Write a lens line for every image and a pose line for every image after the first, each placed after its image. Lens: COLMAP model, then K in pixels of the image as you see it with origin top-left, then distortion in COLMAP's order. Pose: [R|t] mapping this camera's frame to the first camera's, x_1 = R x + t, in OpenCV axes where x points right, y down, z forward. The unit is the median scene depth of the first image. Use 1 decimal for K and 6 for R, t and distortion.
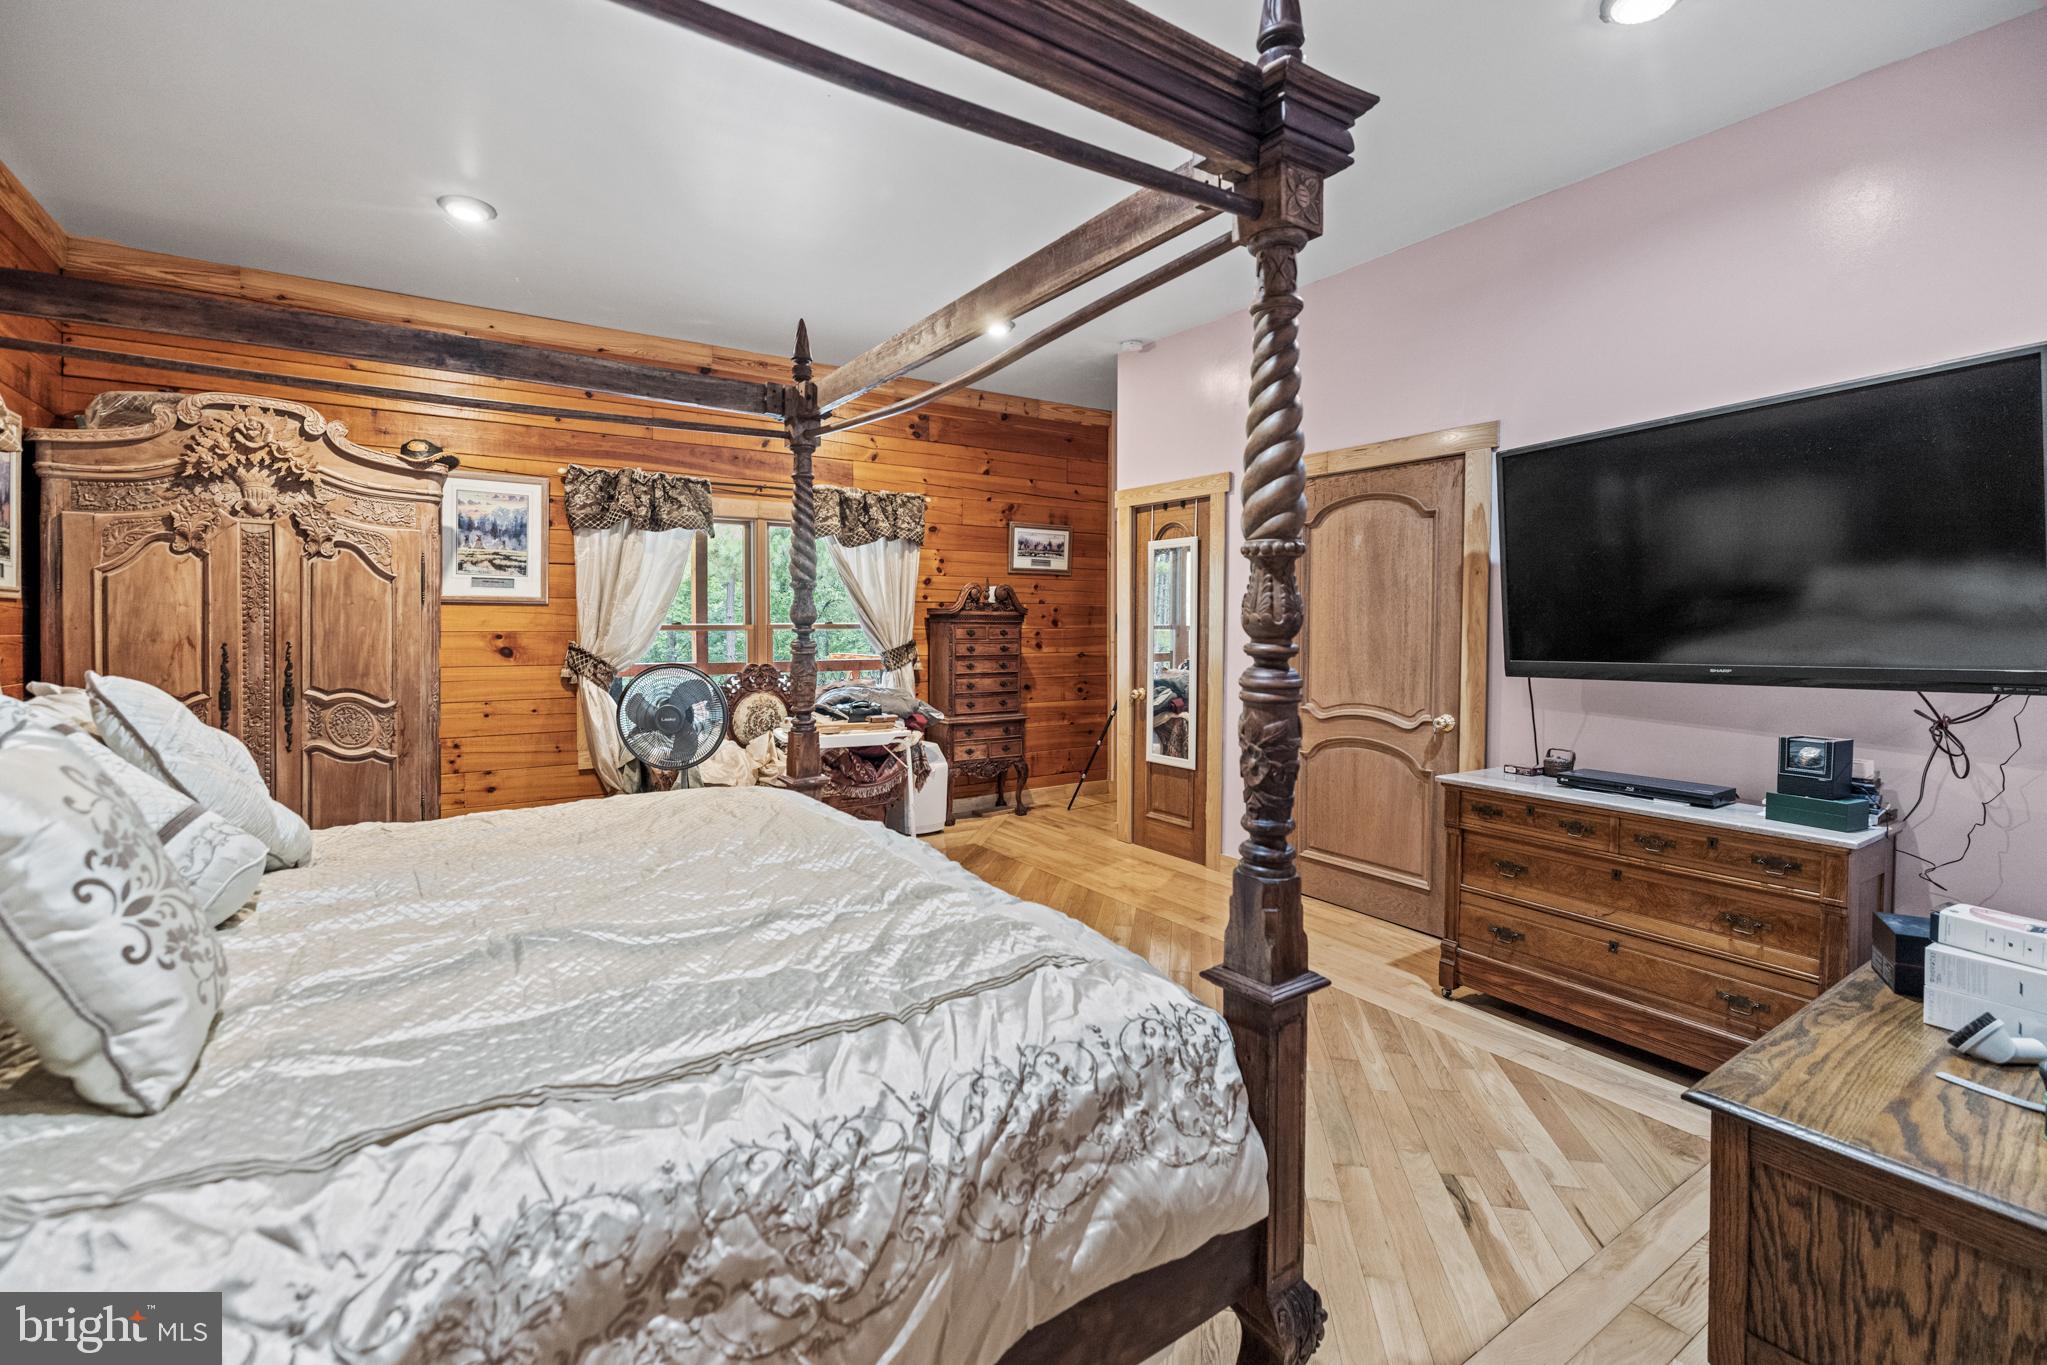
lens RADIAL K [[879.0, 0, 1019.2], [0, 879.0, 634.6], [0, 0, 1]] dist [0.001340, 0.000004]
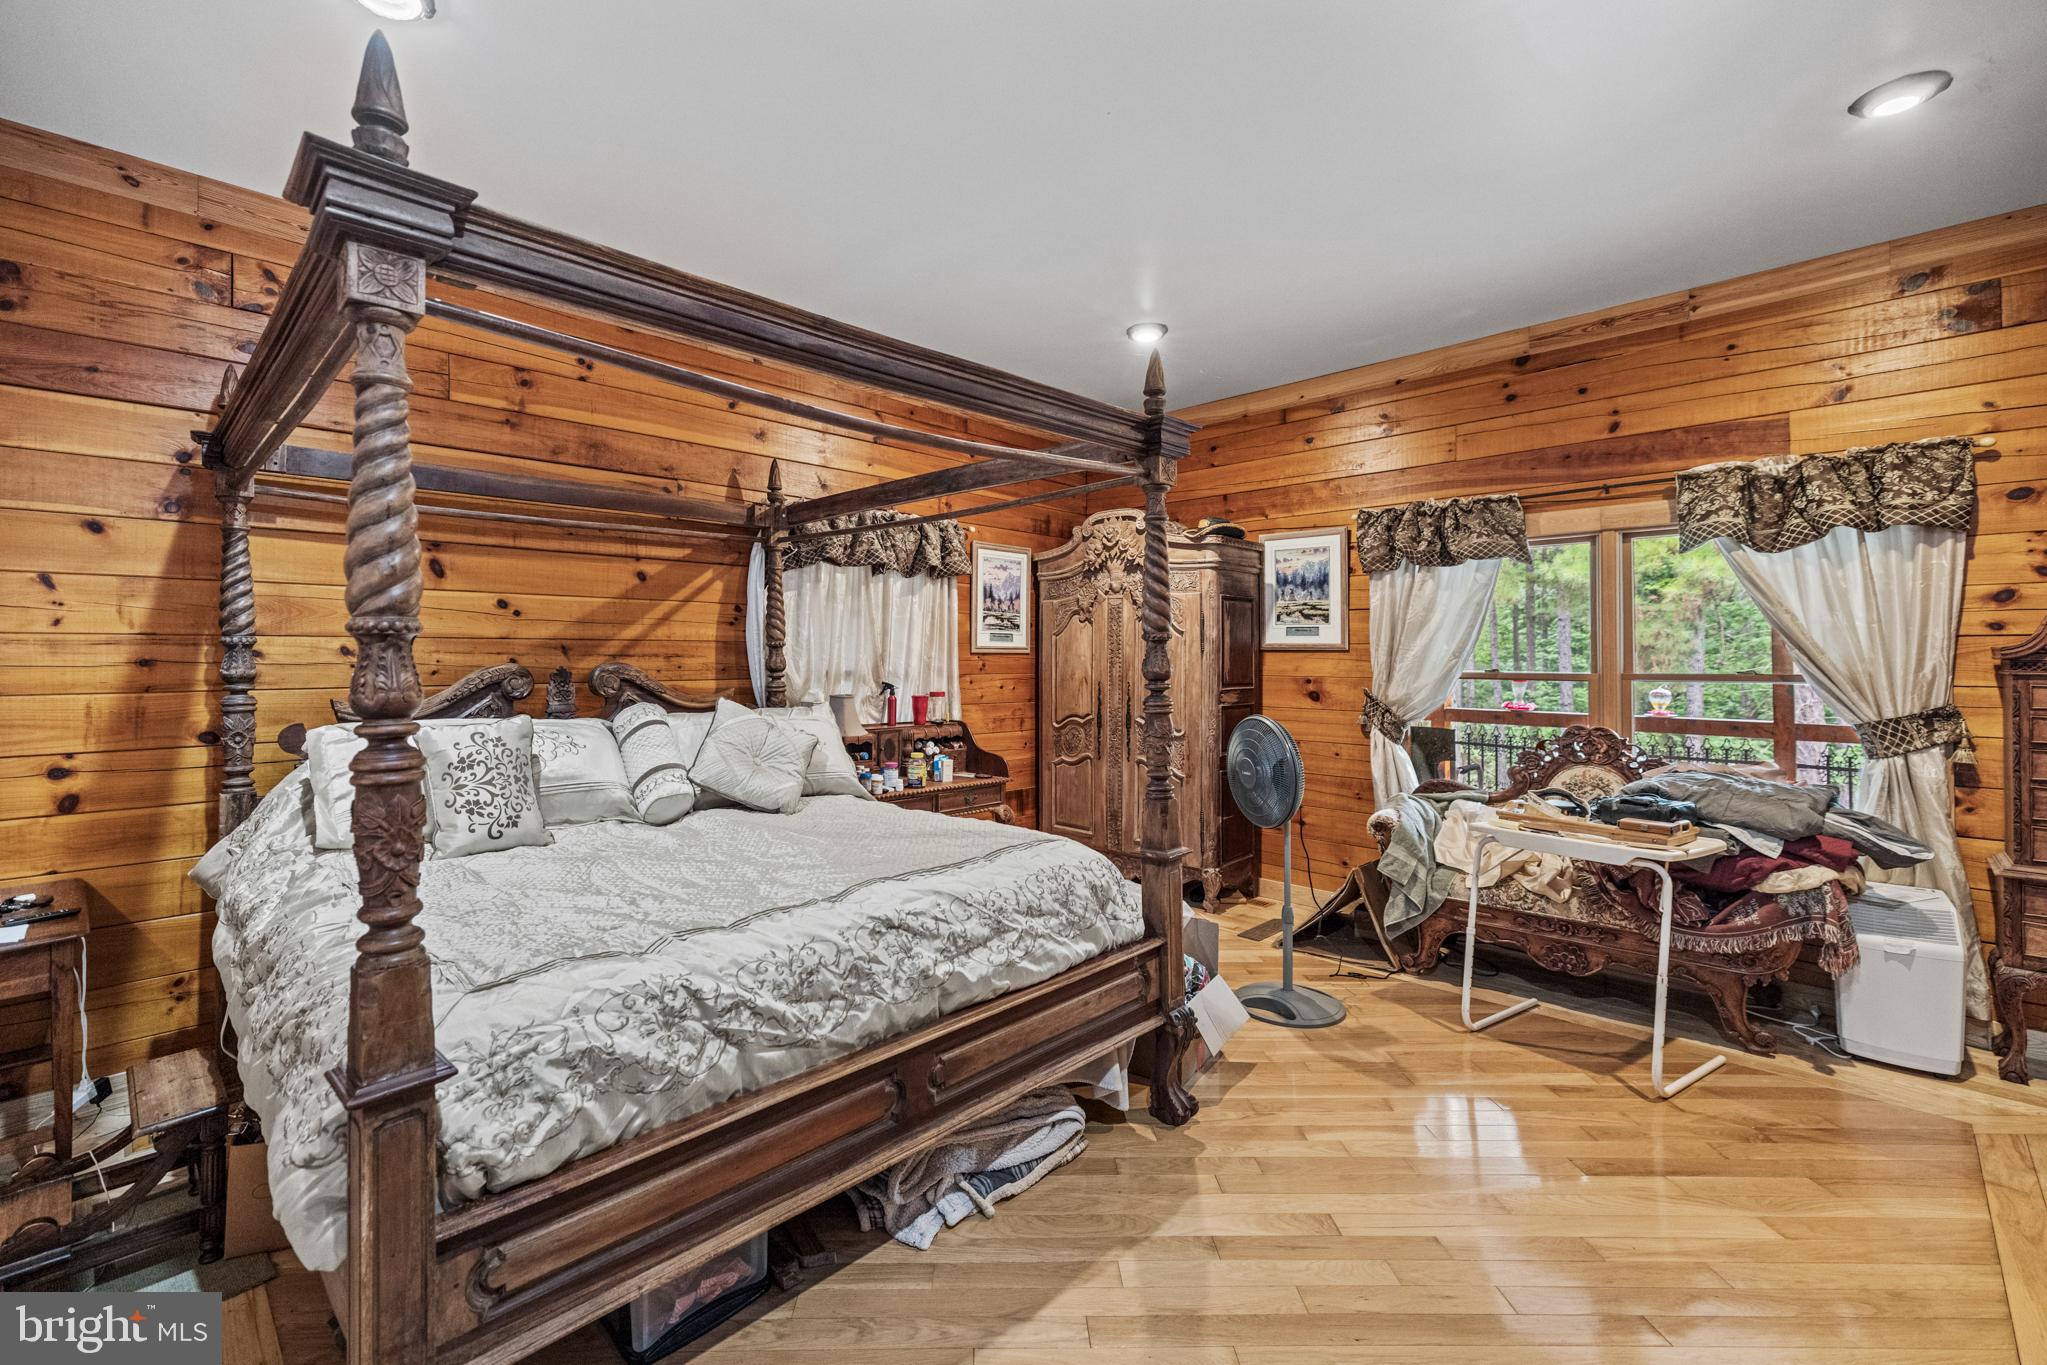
lens RADIAL K [[879.0, 0, 1002.9], [0, 879.0, 646.7], [0, 0, 1]] dist [0.001340, 0.000004]
pose [[0.204019, -0.010905, -0.978906, 0.373323], [-0.012717, 0.999824, -0.013788, -0.019820], [0.978884, 0.015262, 0.203844, 0.405555]]
